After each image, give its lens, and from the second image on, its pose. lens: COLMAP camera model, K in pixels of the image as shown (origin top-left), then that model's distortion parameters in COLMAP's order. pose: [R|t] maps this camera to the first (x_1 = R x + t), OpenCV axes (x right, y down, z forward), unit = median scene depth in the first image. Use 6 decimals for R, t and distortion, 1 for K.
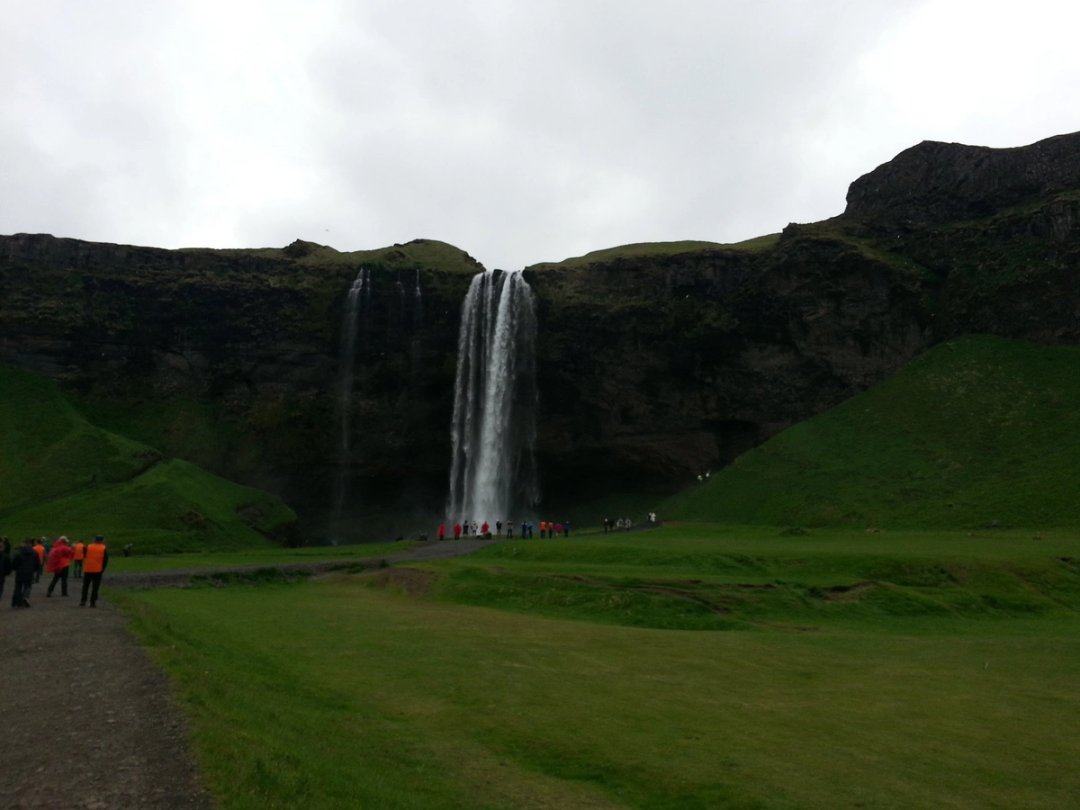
lens RADIAL K [[797.7, 0, 540.0], [0, 797.7, 405.0], [0, 0, 1]] dist [0.183366, -0.184475]
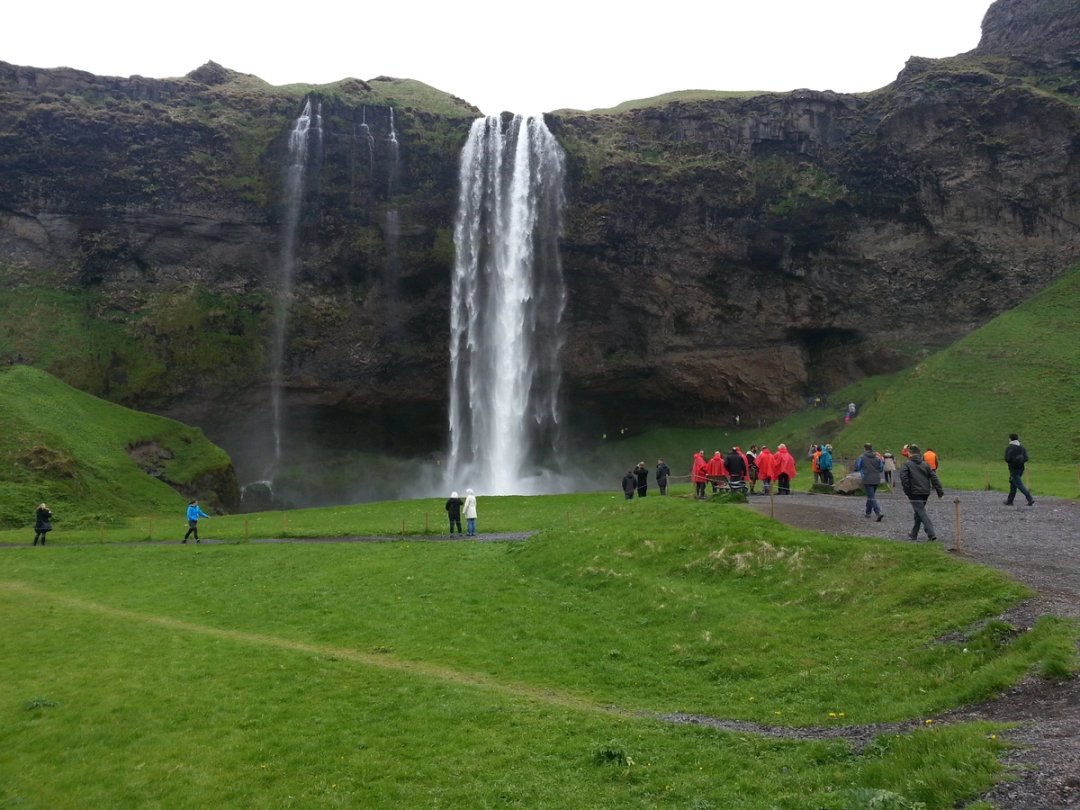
lens RADIAL K [[797.7, 0, 540.0], [0, 797.7, 405.0], [0, 0, 1]] dist [0.183366, -0.184475]
pose [[0.994295, 0.000399, 0.106667, -0.102482], [-0.007283, 0.997913, 0.064160, 0.042491], [-0.106419, -0.064571, 0.992223, 0.278761]]
